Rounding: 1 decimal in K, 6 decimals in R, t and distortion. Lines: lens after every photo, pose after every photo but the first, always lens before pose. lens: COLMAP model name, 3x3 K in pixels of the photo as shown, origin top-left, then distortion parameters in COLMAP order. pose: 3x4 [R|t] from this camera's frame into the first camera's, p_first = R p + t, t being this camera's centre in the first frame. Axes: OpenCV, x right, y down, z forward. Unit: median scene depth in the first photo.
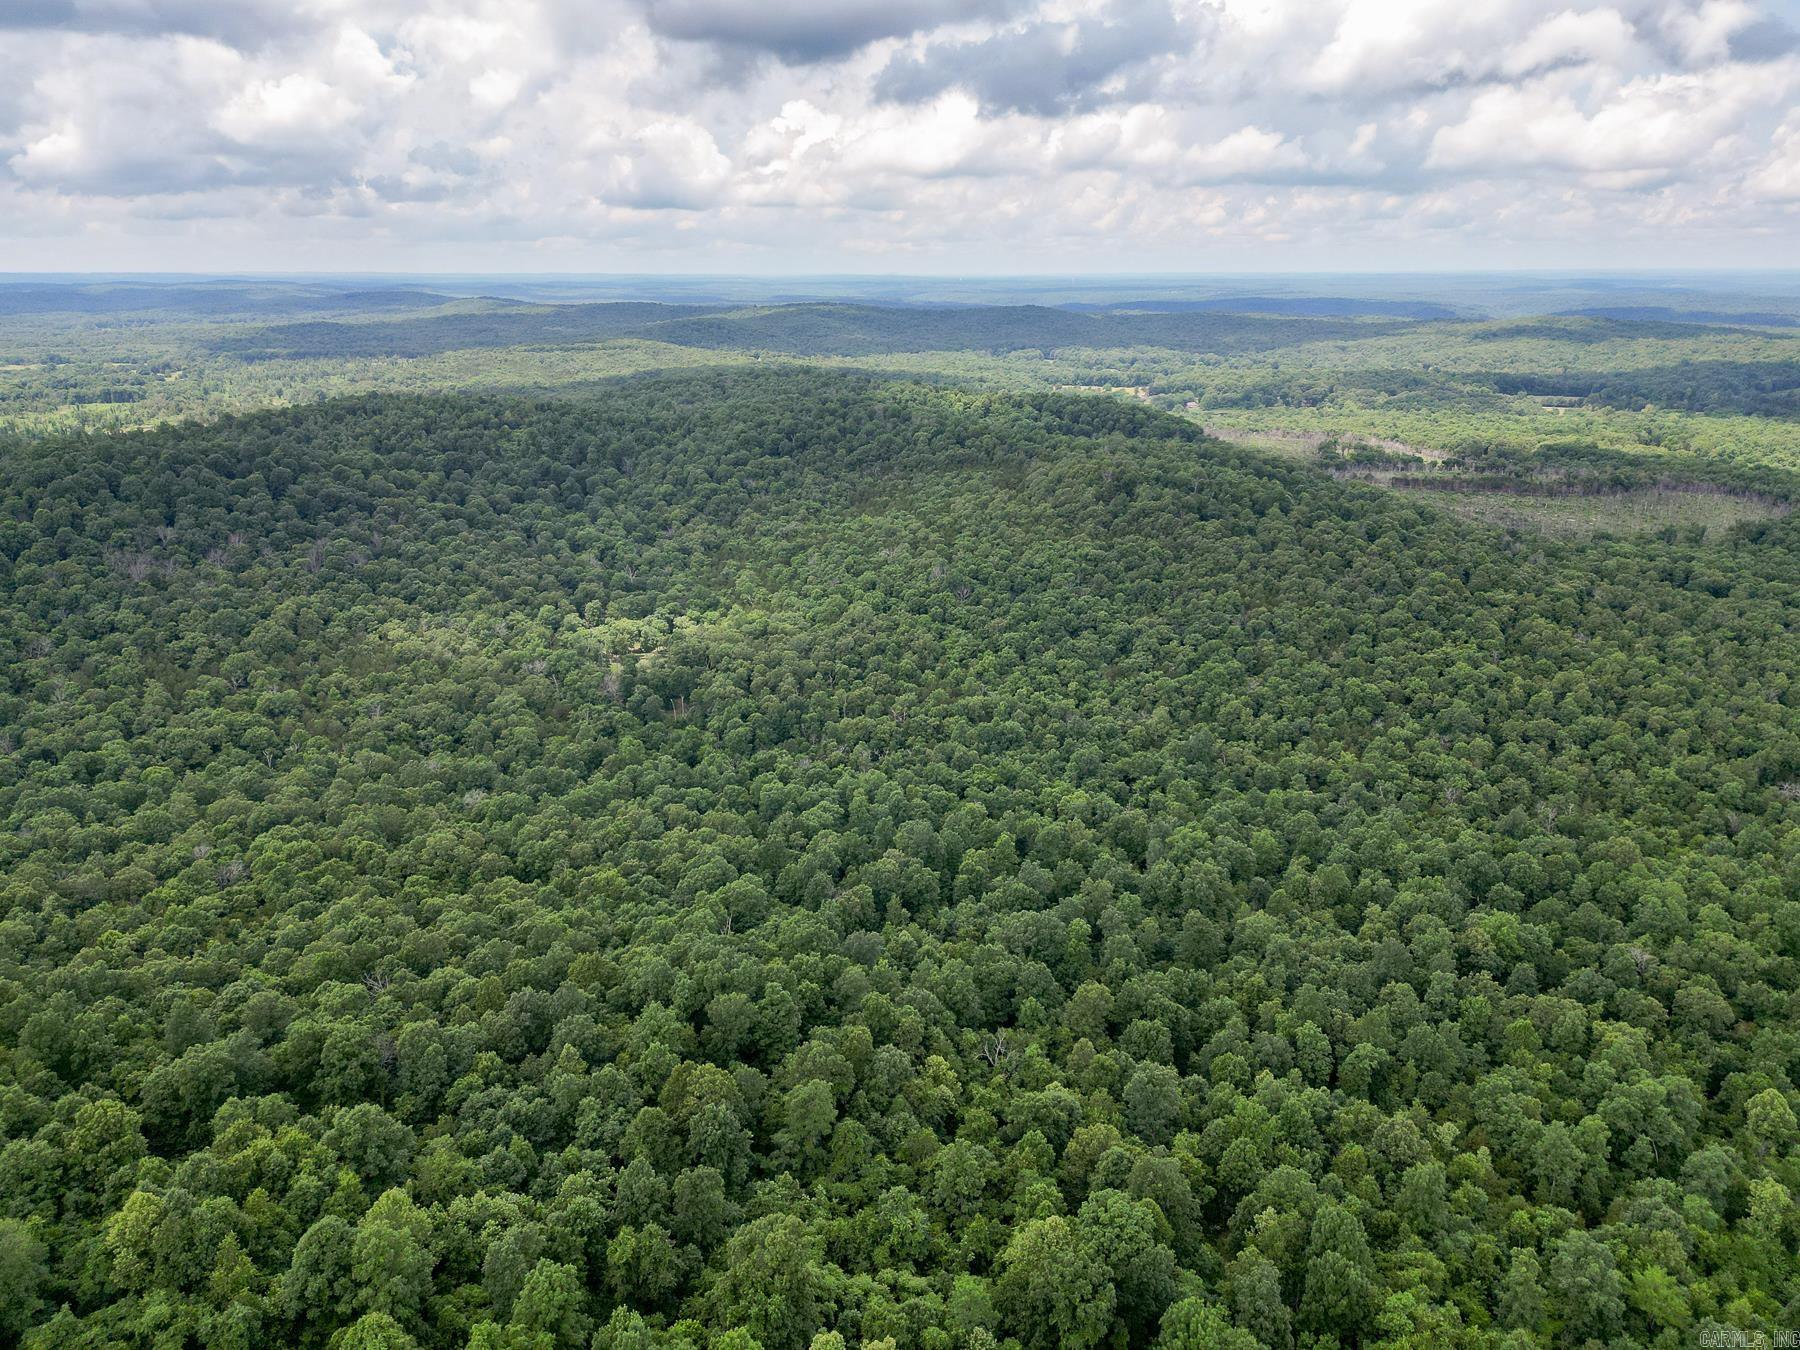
lens RADIAL K [[1239.9, 0, 902.9], [0, 1239.9, 669.1], [0, 0, 1]] dist [0.013862, -0.030646]
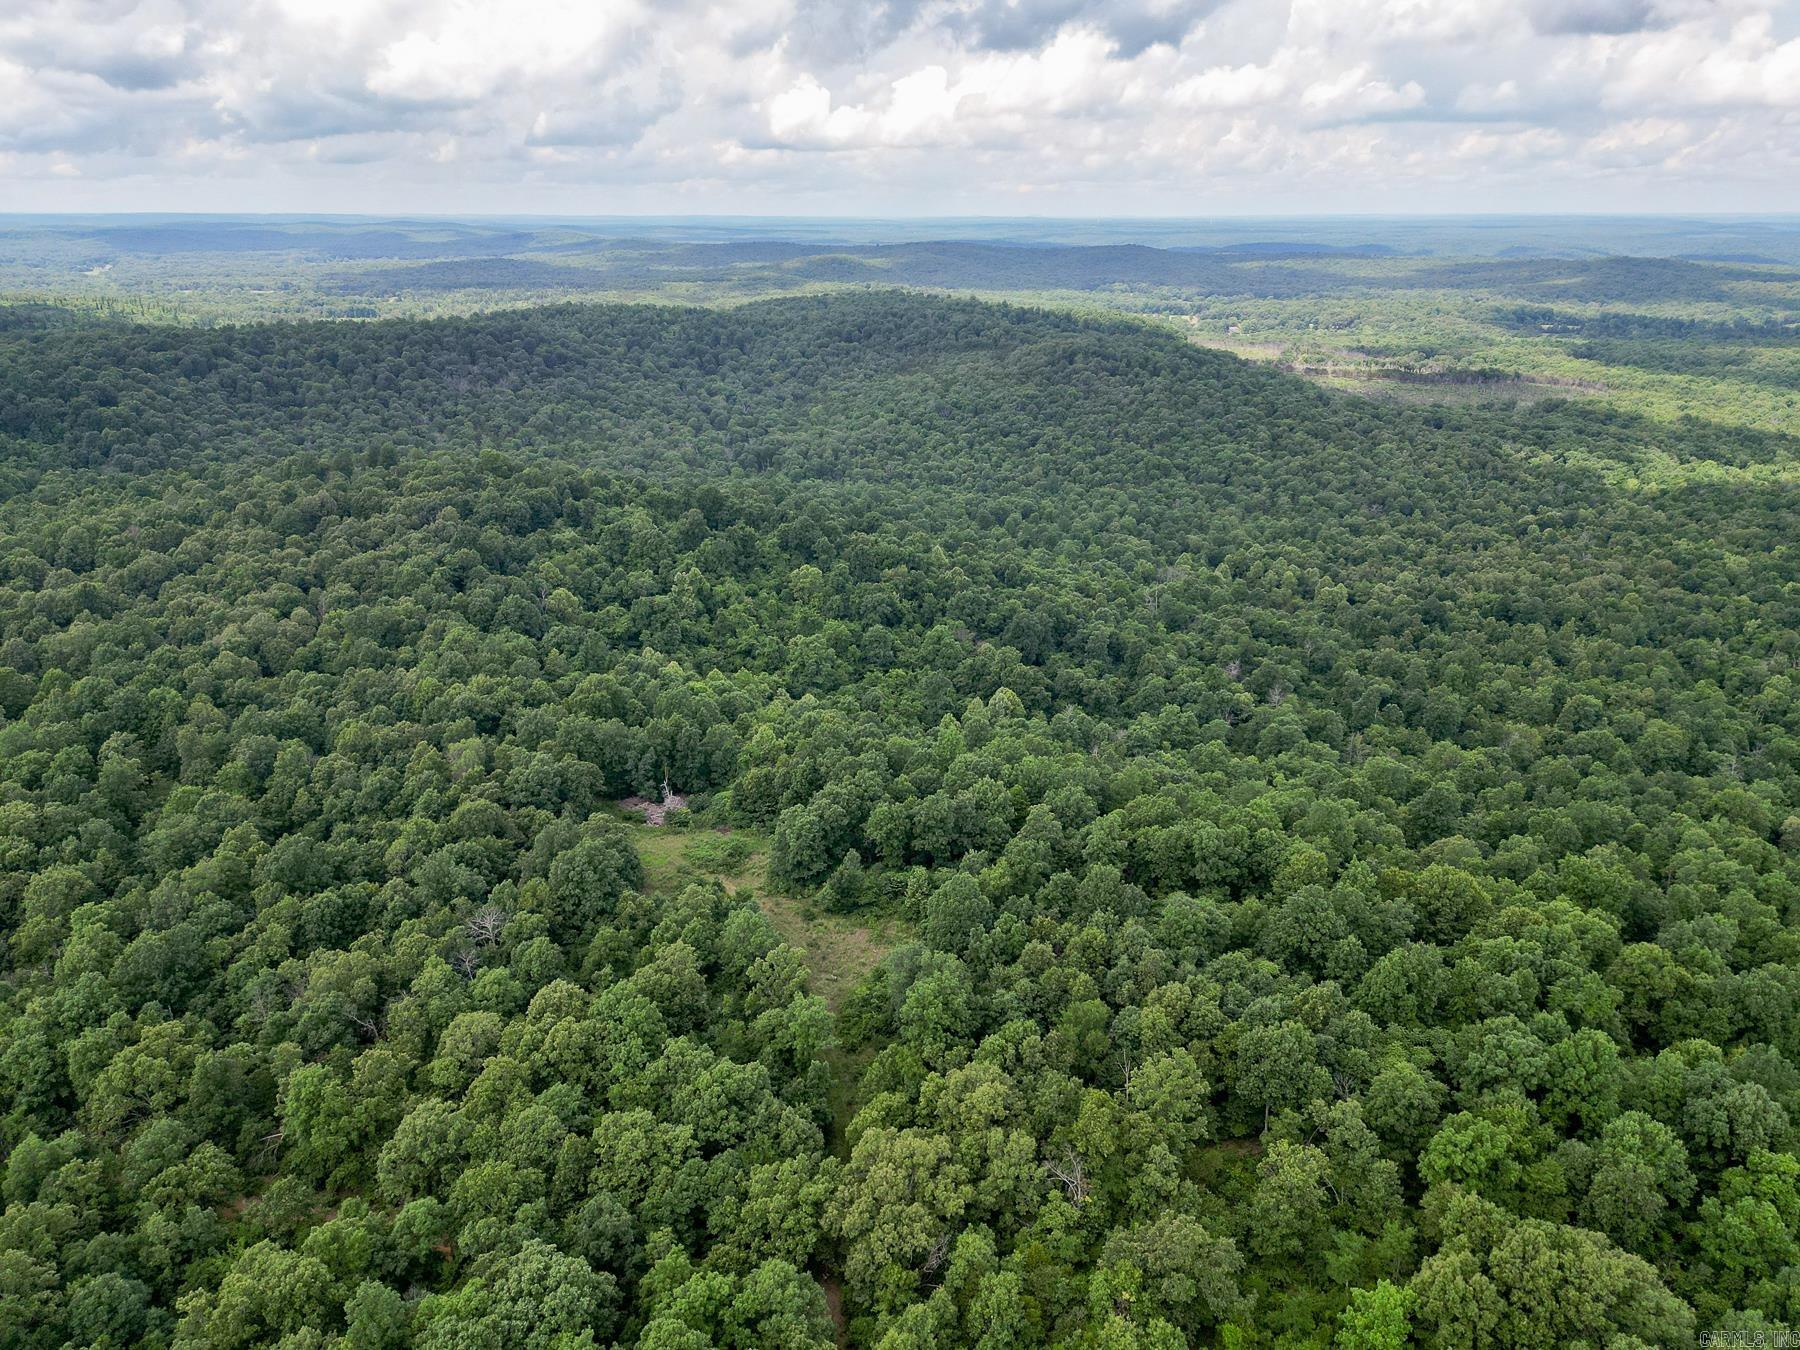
lens RADIAL K [[1239.9, 0, 896.5], [0, 1239.9, 689.1], [0, 0, 1]] dist [0.013862, -0.030646]
pose [[0.993643, 0.040109, -0.105193, 0.137289], [-0.034130, 0.997731, 0.058031, 0.164703], [0.107282, -0.054072, 0.992757, -0.506817]]
